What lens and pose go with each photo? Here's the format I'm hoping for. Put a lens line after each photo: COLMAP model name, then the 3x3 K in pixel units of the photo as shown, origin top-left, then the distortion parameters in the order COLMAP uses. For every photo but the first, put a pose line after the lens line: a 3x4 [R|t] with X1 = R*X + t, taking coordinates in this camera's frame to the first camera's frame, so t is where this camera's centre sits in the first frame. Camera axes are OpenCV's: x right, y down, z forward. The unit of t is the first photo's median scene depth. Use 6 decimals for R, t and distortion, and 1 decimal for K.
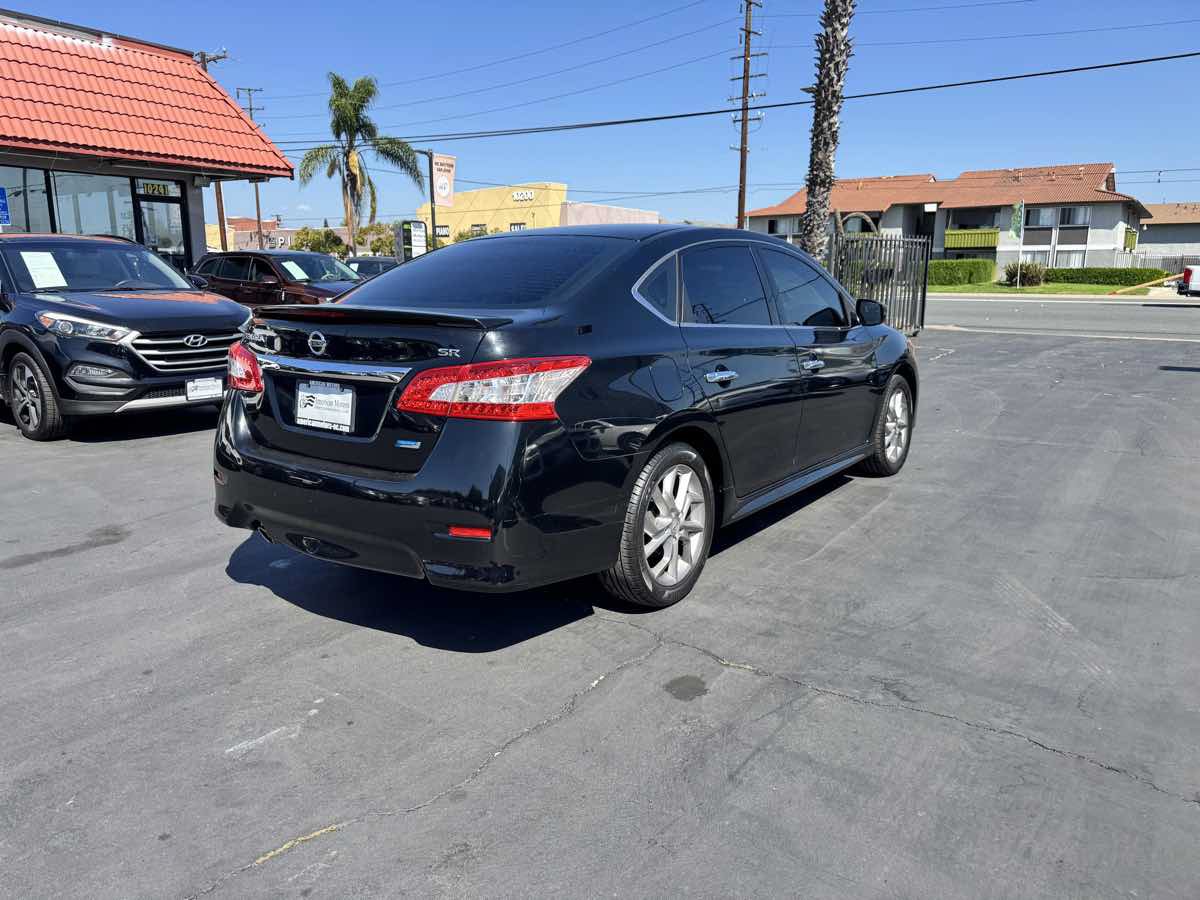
lens RADIAL K [[846.3, 0, 597.3], [0, 846.3, 458.3], [0, 0, 1]] dist [0.029954, -0.028542]
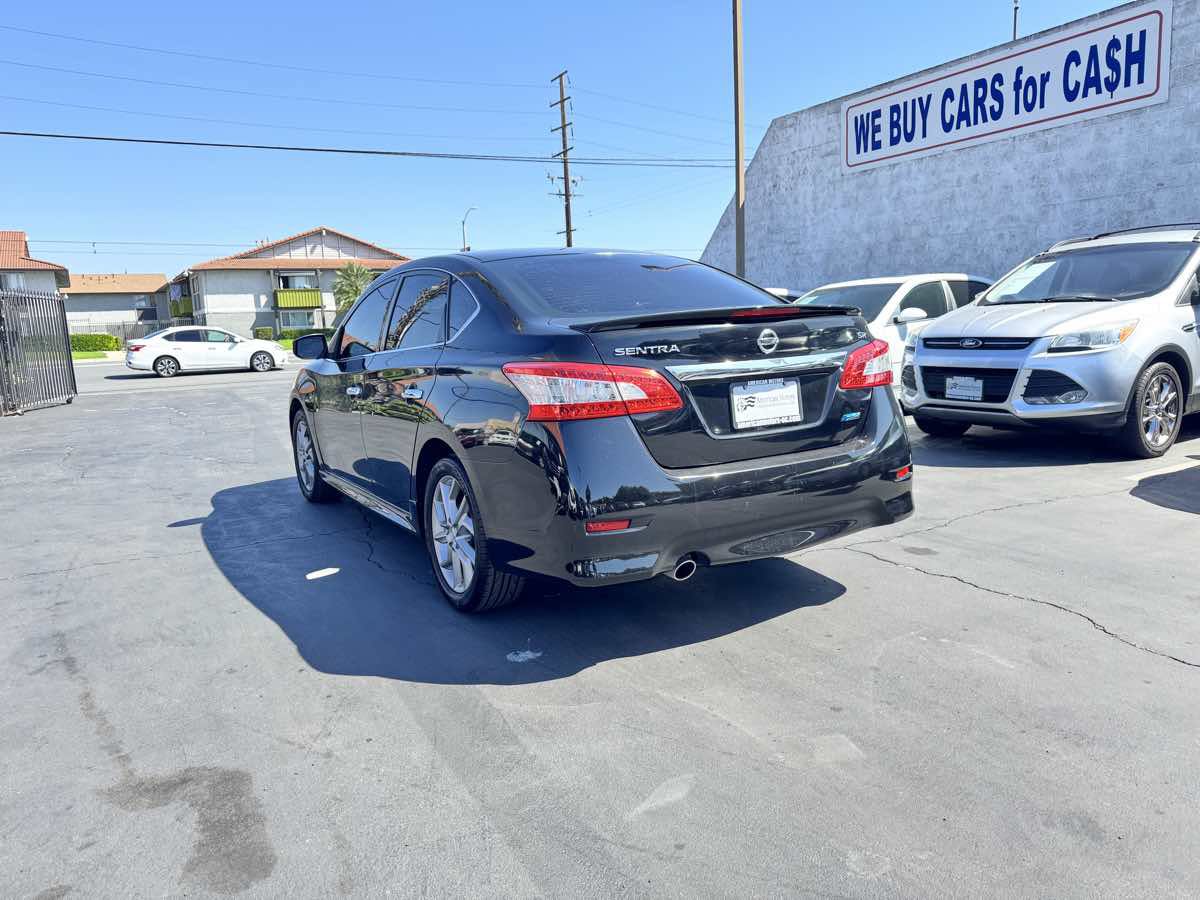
lens RADIAL K [[846.3, 0, 600.9], [0, 846.3, 445.3], [0, 0, 1]] dist [0.029954, -0.028542]
pose [[0.401181, -0.149897, 0.903651, -0.583041], [0.234522, 0.970446, 0.056859, -0.051576], [-0.885468, 0.189115, 0.424479, 0.332439]]
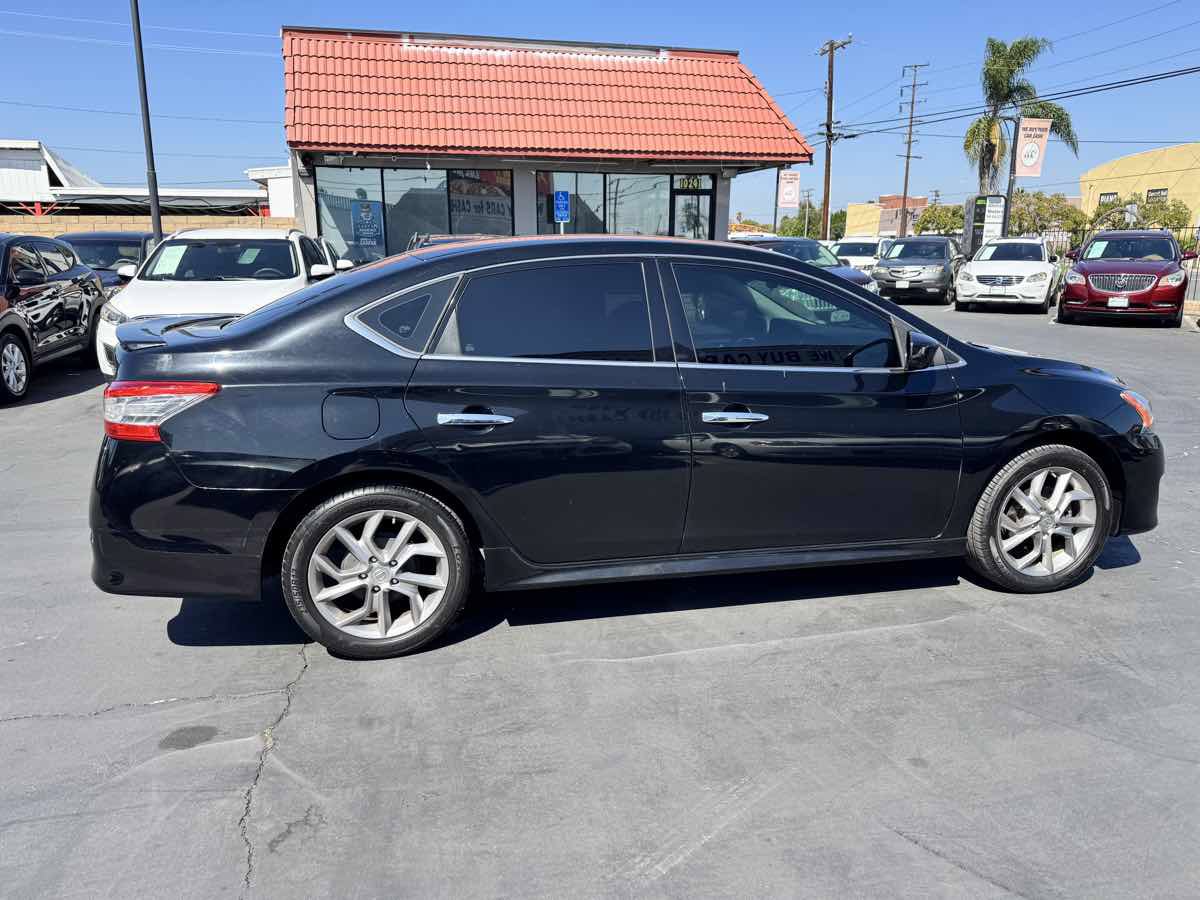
lens RADIAL K [[846.3, 0, 603.0], [0, 846.3, 457.3], [0, 0, 1]] dist [0.029954, -0.028542]
pose [[0.749157, 0.153338, -0.644400, 0.418202], [-0.136590, 0.987690, 0.076231, -0.074166], [0.648157, 0.030910, 0.760879, 0.222945]]
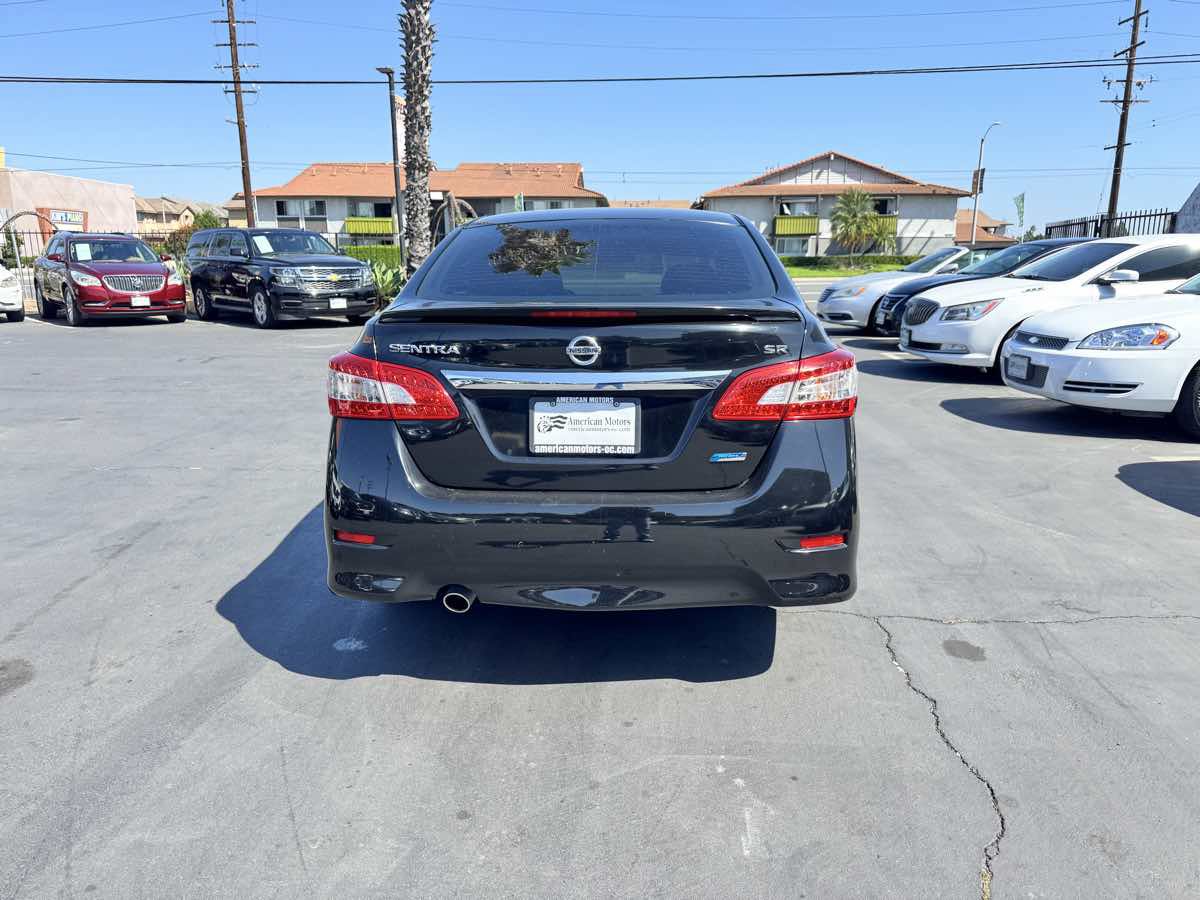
lens RADIAL K [[846.3, 0, 607.6], [0, 846.3, 456.6], [0, 0, 1]] dist [0.029954, -0.028542]
pose [[0.836356, -0.126810, 0.533318, -0.325826], [0.118649, 0.991690, 0.049732, -0.031093], [-0.535192, 0.021684, 0.844452, 0.132183]]
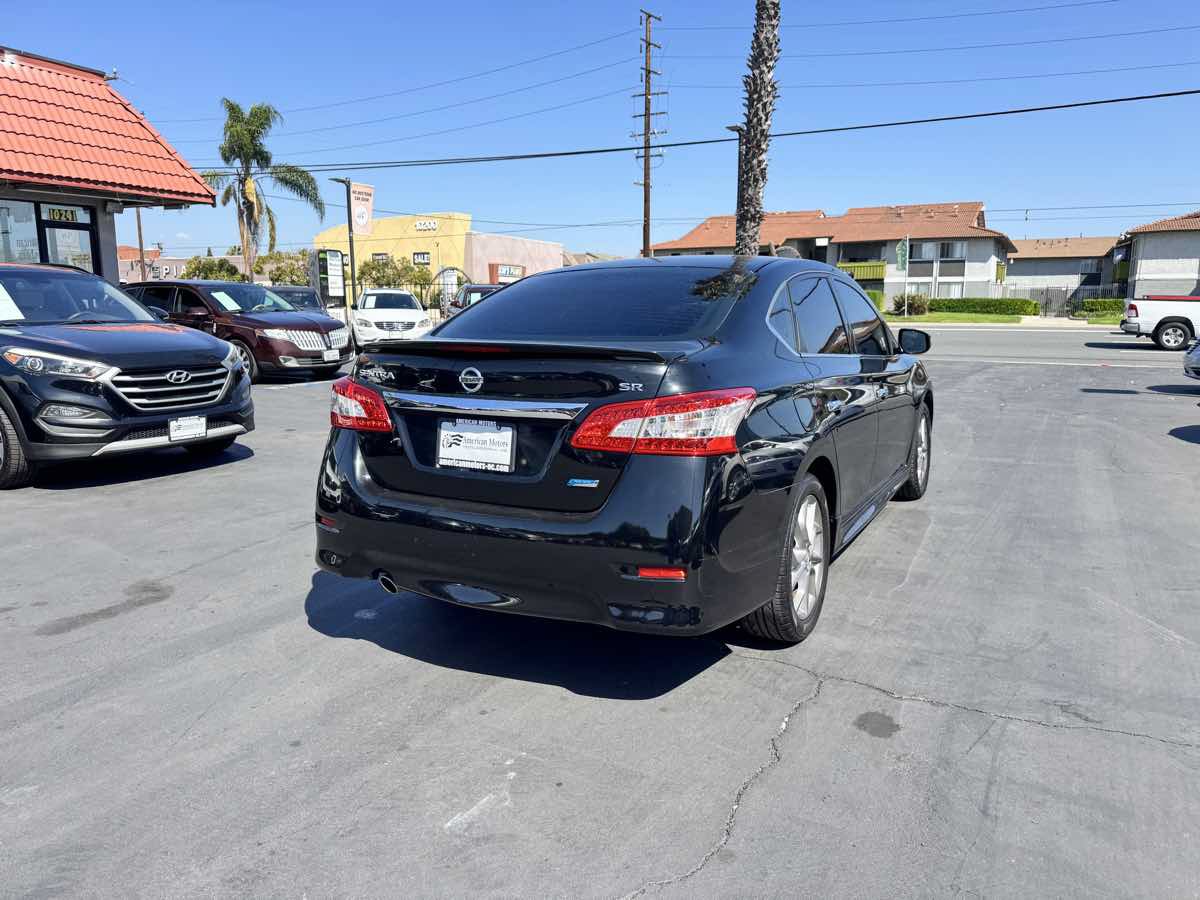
lens RADIAL K [[846.3, 0, 609.5], [0, 846.3, 456.0], [0, 0, 1]] dist [0.029954, -0.028542]
pose [[0.991312, -0.024556, 0.129220, -0.129199], [0.029279, 0.998966, -0.034774, -0.005507], [-0.128233, 0.038255, 0.991006, 0.020217]]
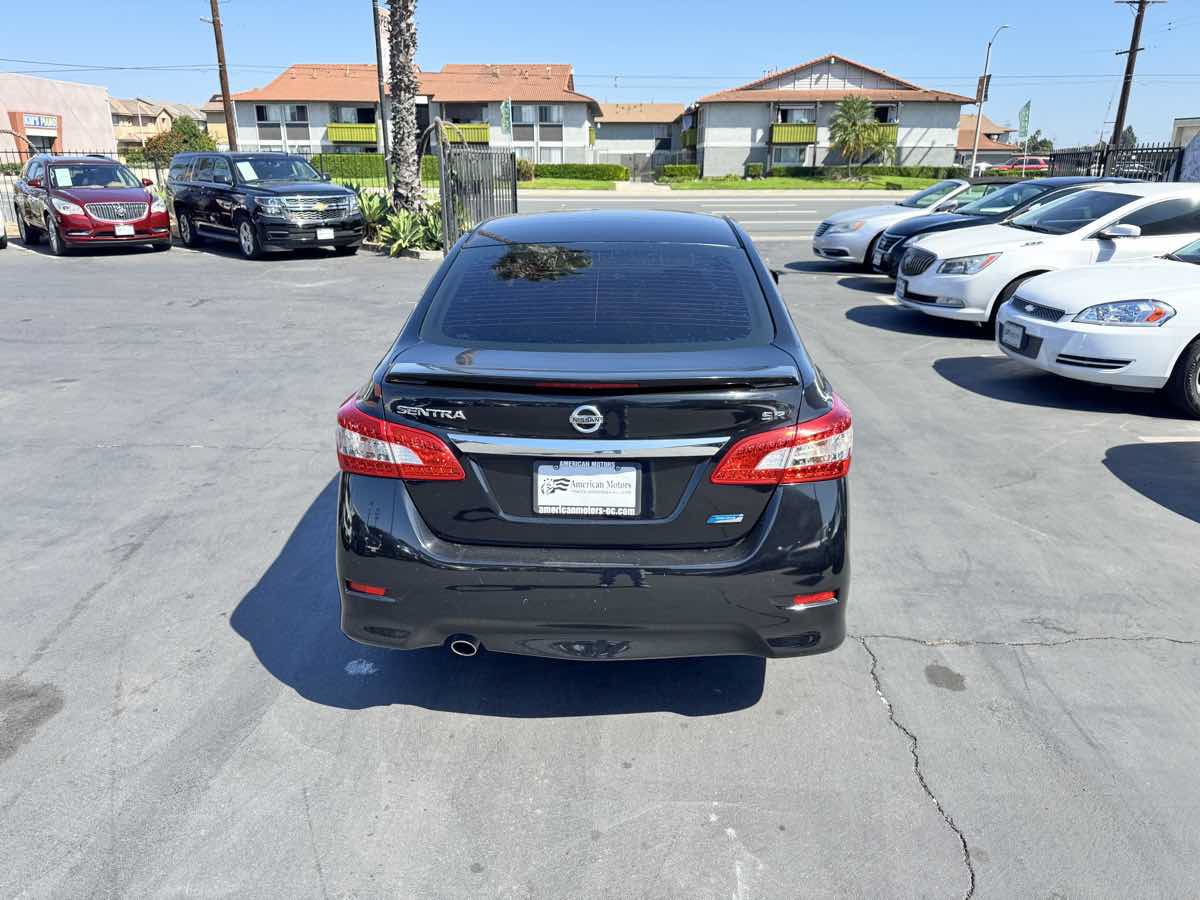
lens RADIAL K [[846.3, 0, 596.7], [0, 846.3, 452.0], [0, 0, 1]] dist [0.029954, -0.028542]
pose [[0.837151, -0.175657, 0.517999, -0.326733], [0.114709, 0.982352, 0.147739, -0.097420], [-0.534808, -0.064261, 0.842526, 0.126429]]
